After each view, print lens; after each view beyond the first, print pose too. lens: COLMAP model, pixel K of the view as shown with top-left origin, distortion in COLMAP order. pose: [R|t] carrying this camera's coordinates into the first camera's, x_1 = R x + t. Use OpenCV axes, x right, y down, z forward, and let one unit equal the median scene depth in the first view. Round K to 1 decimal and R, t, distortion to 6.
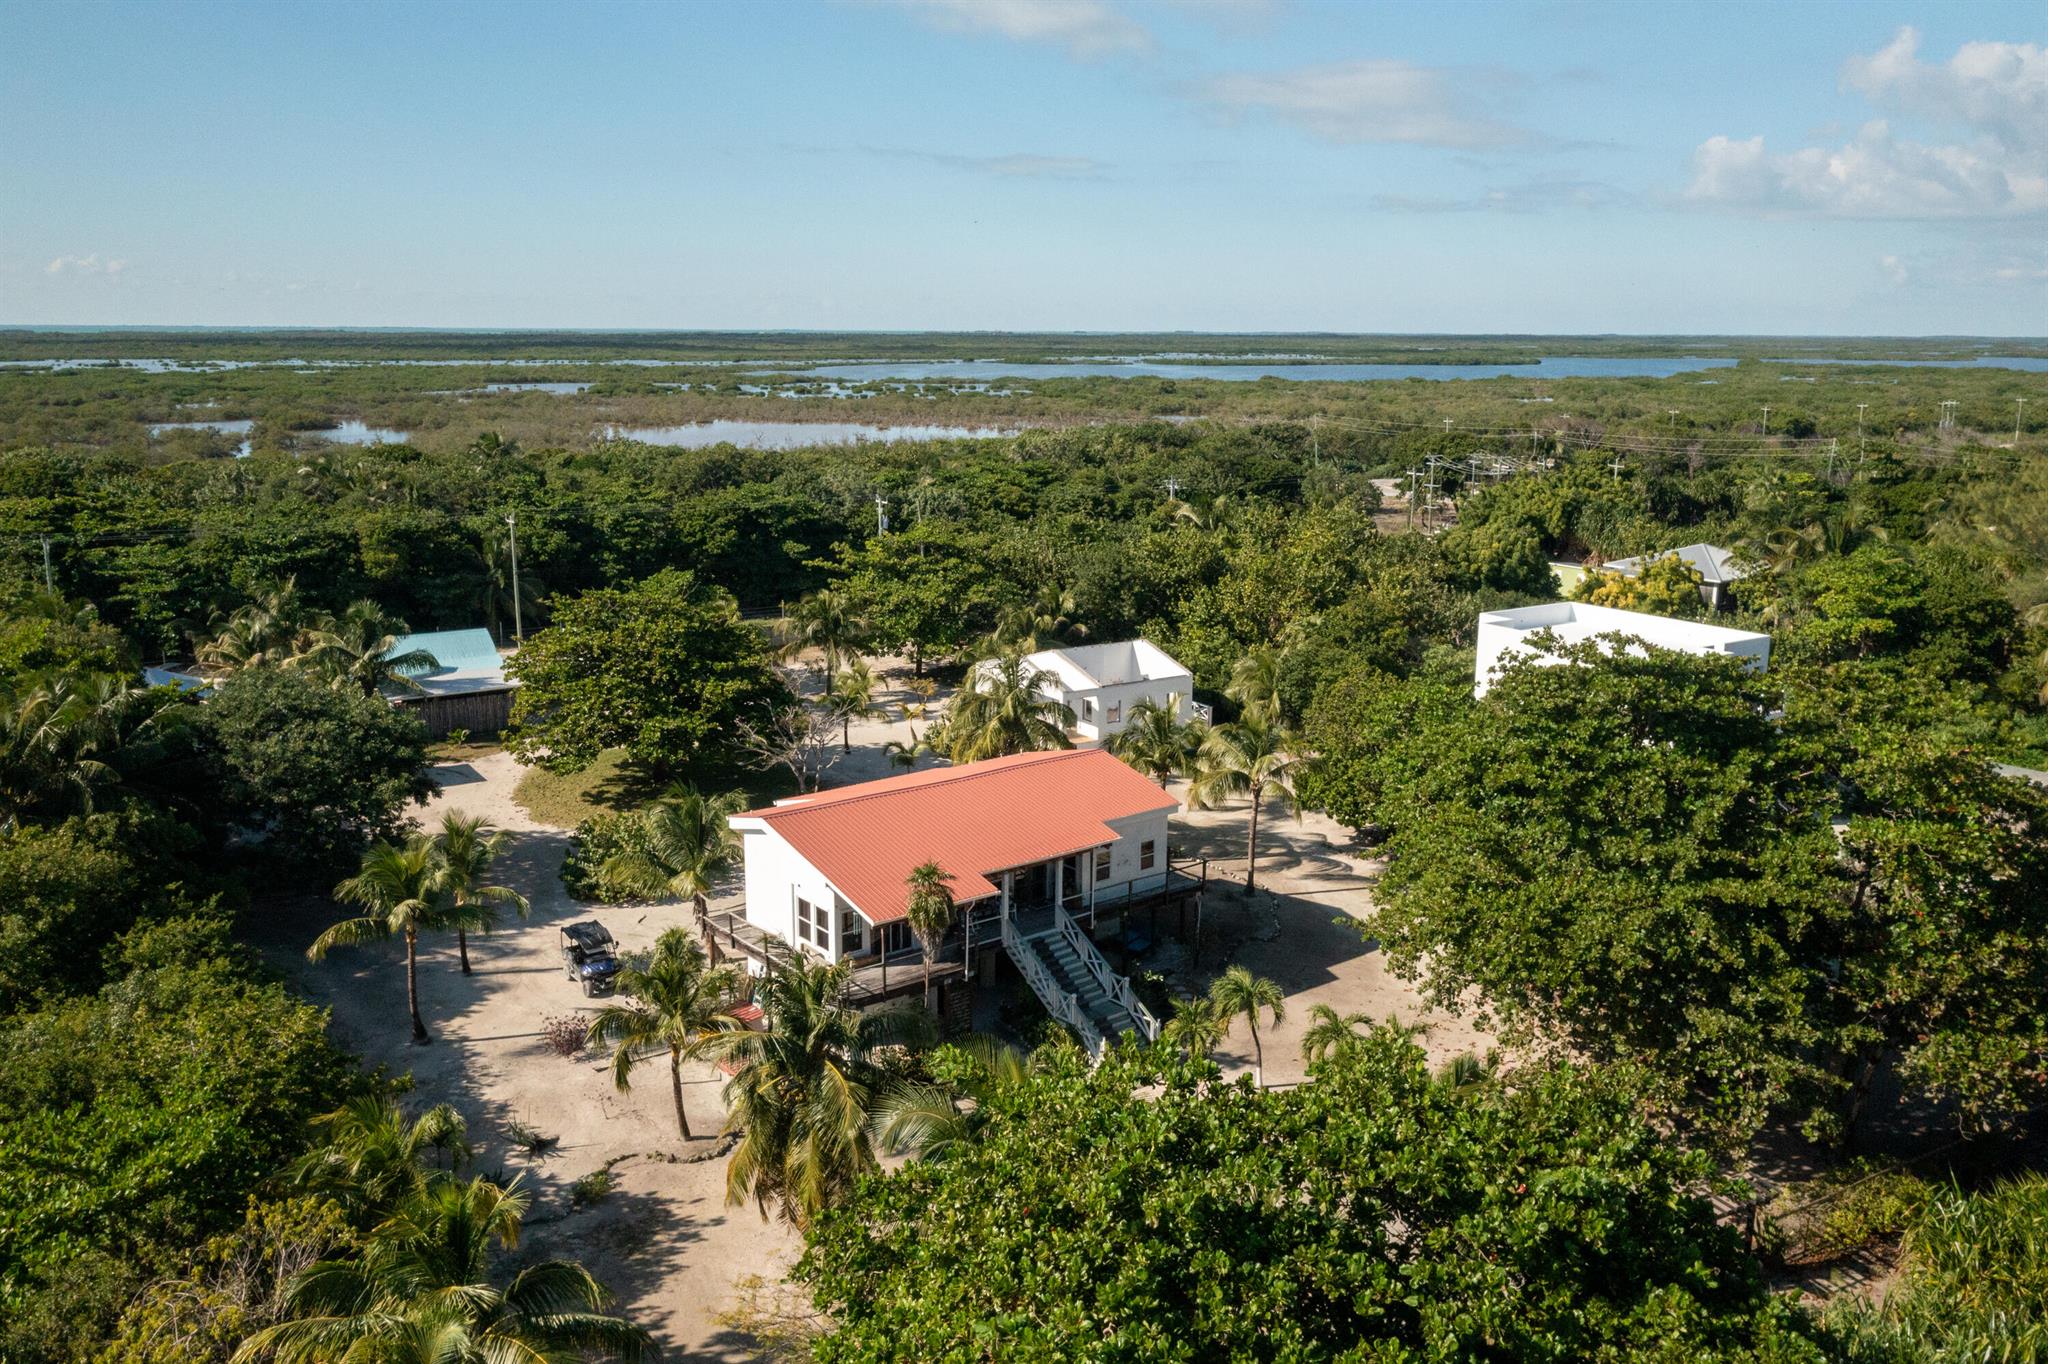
lens RADIAL K [[1637.6, 0, 1080.5], [0, 1637.6, 688.9], [0, 0, 1]] dist [-0.004971, 0.010093]
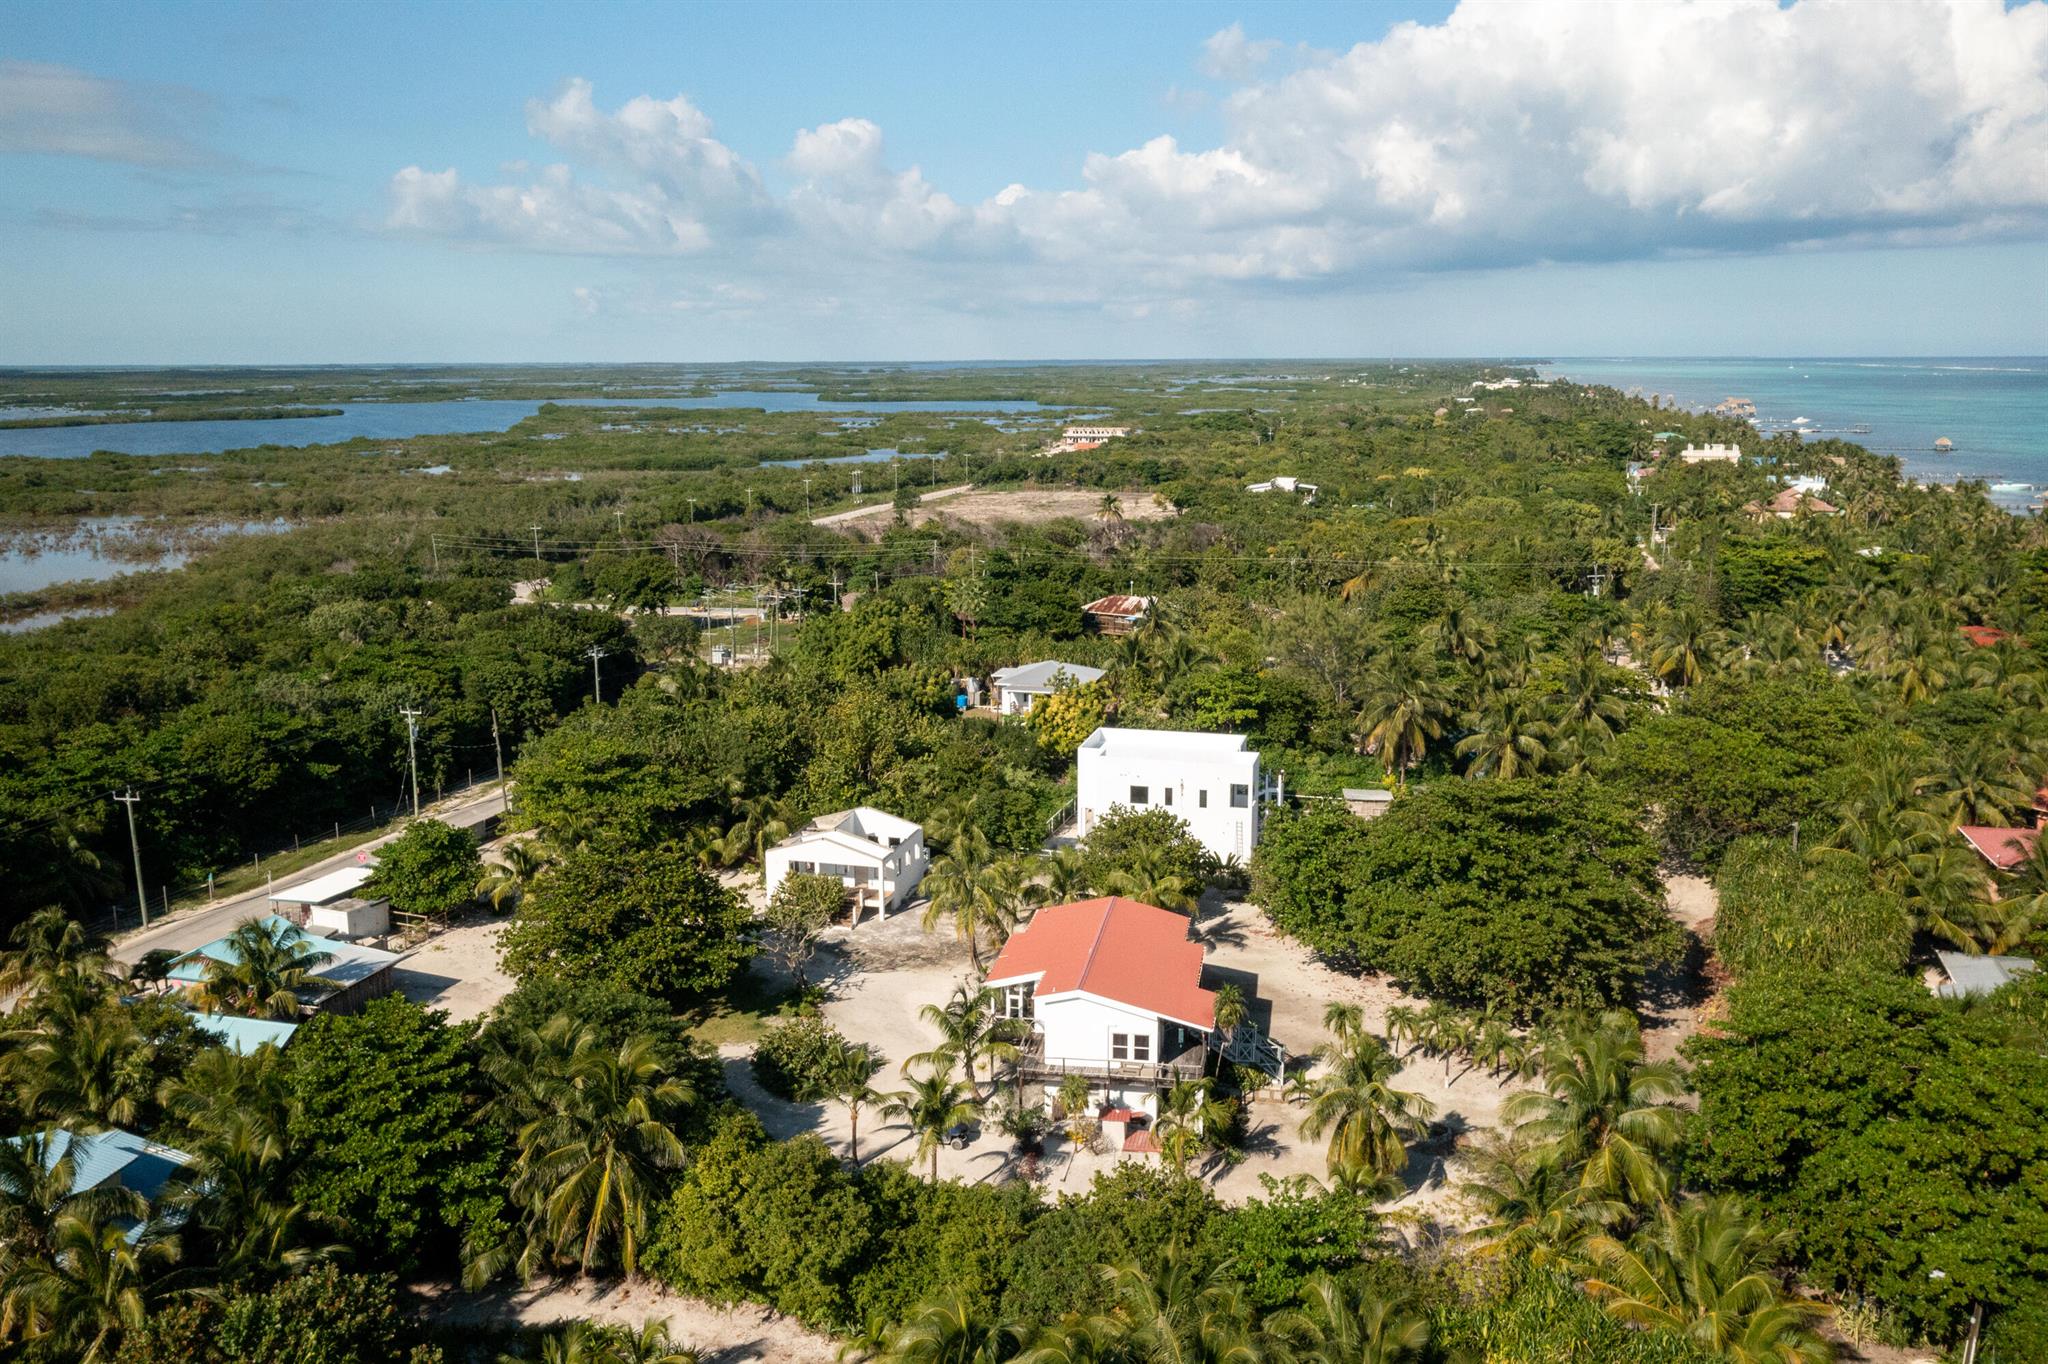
lens RADIAL K [[1637.6, 0, 1080.5], [0, 1637.6, 688.9], [0, 0, 1]] dist [-0.004971, 0.010093]
pose [[0.737401, -0.136261, 0.661568, -0.840070], [0.144904, 0.988550, 0.042095, -0.188246], [-0.659729, 0.064823, 0.748703, -0.108673]]
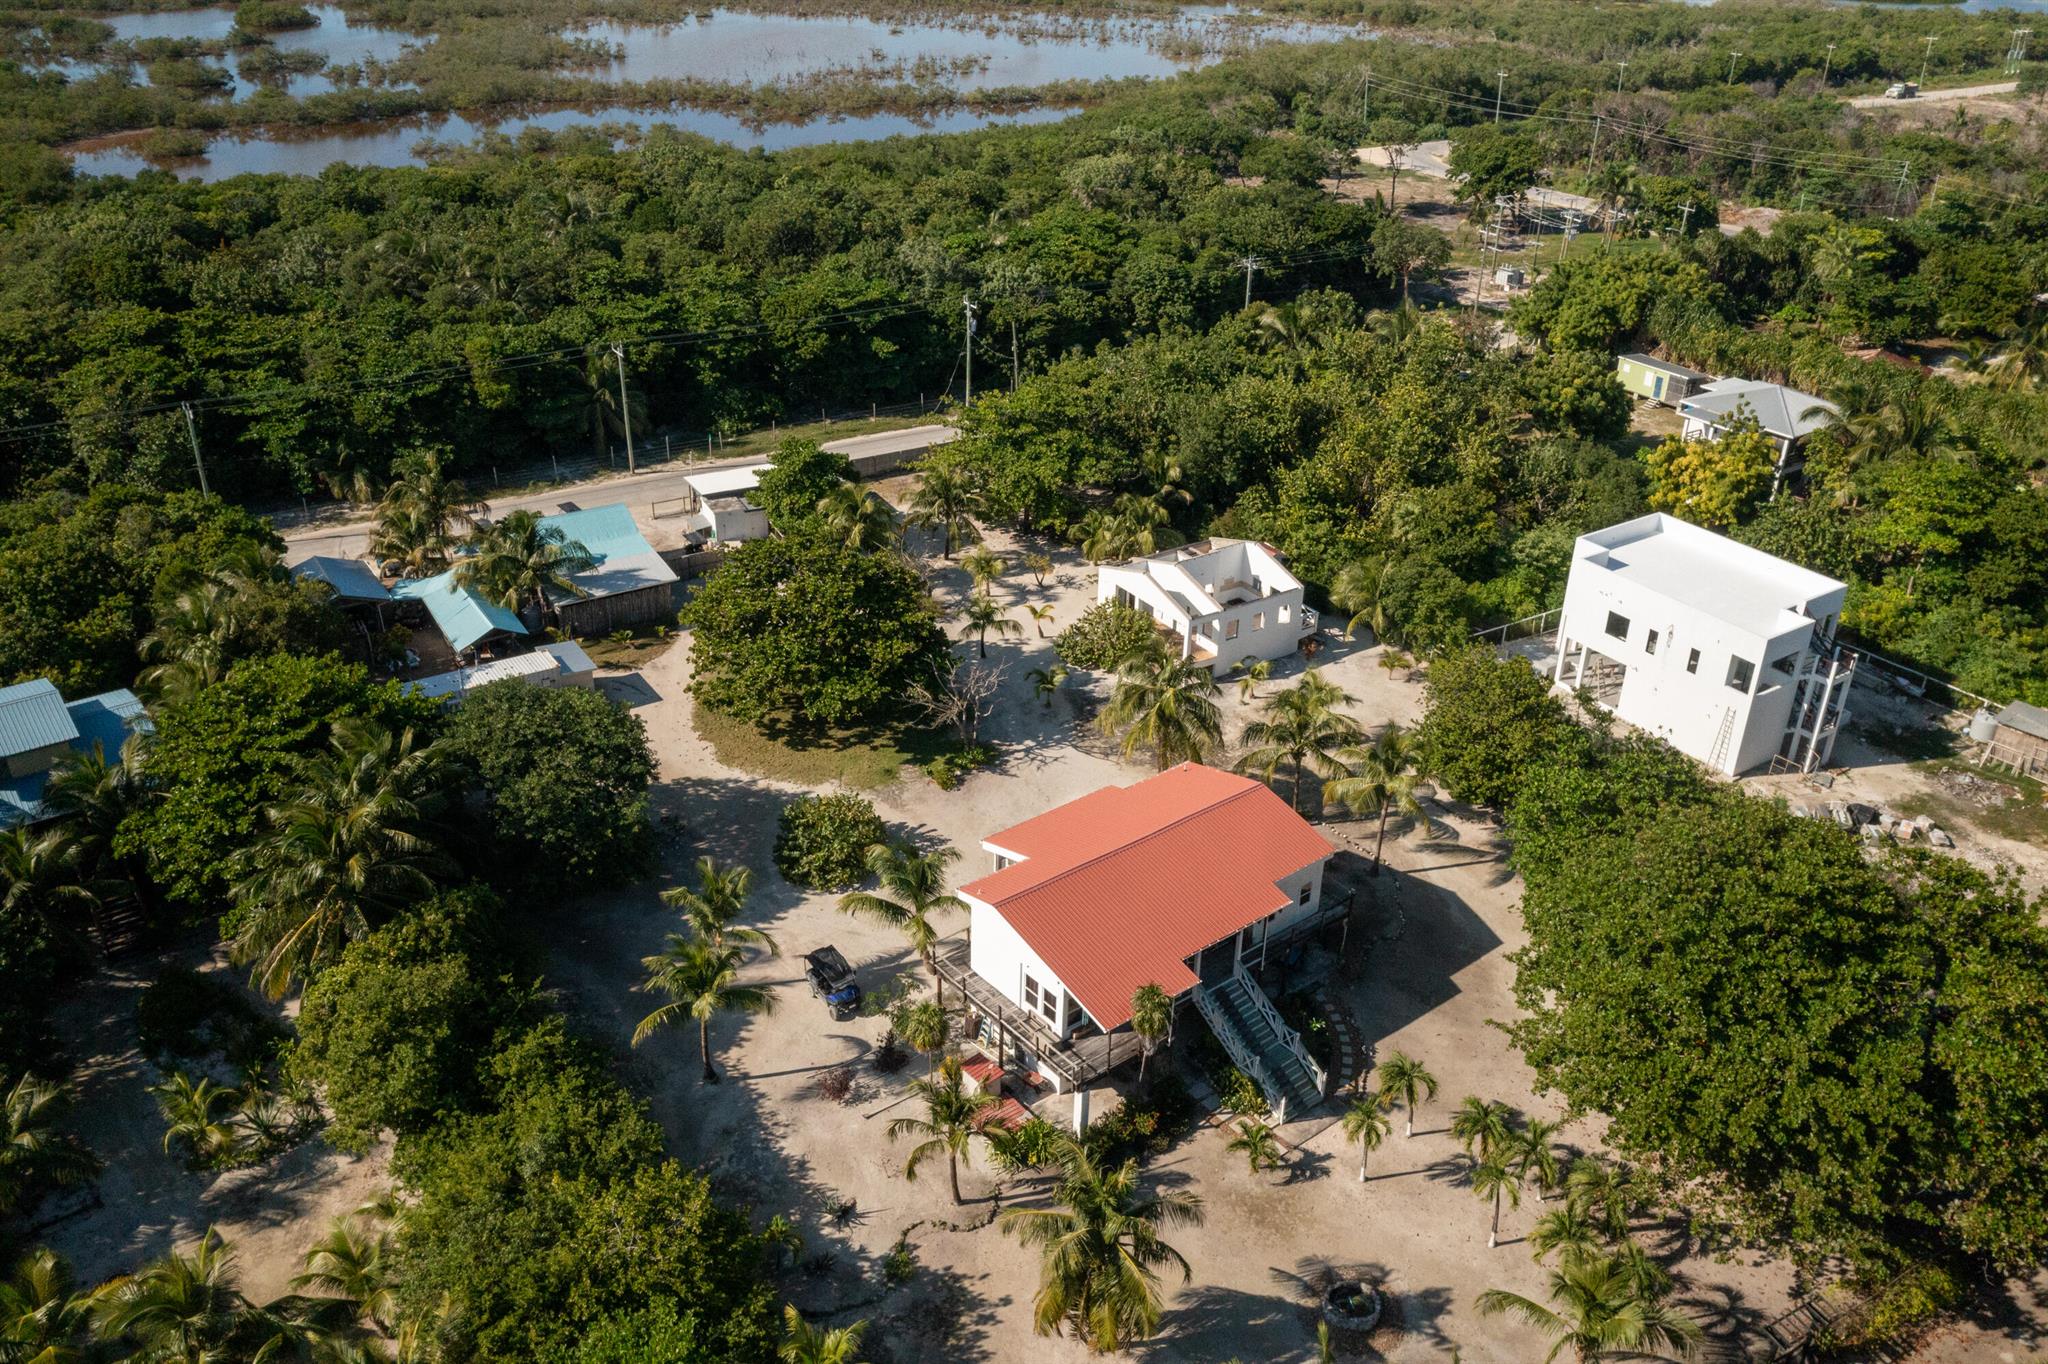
lens RADIAL K [[1637.6, 0, 1080.5], [0, 1637.6, 688.9], [0, 0, 1]] dist [-0.004971, 0.010093]
pose [[0.999757, 0.015567, 0.015620, -0.111490], [-0.019310, 0.960060, 0.279129, -0.287923], [-0.010651, -0.279362, 0.960127, -0.055439]]
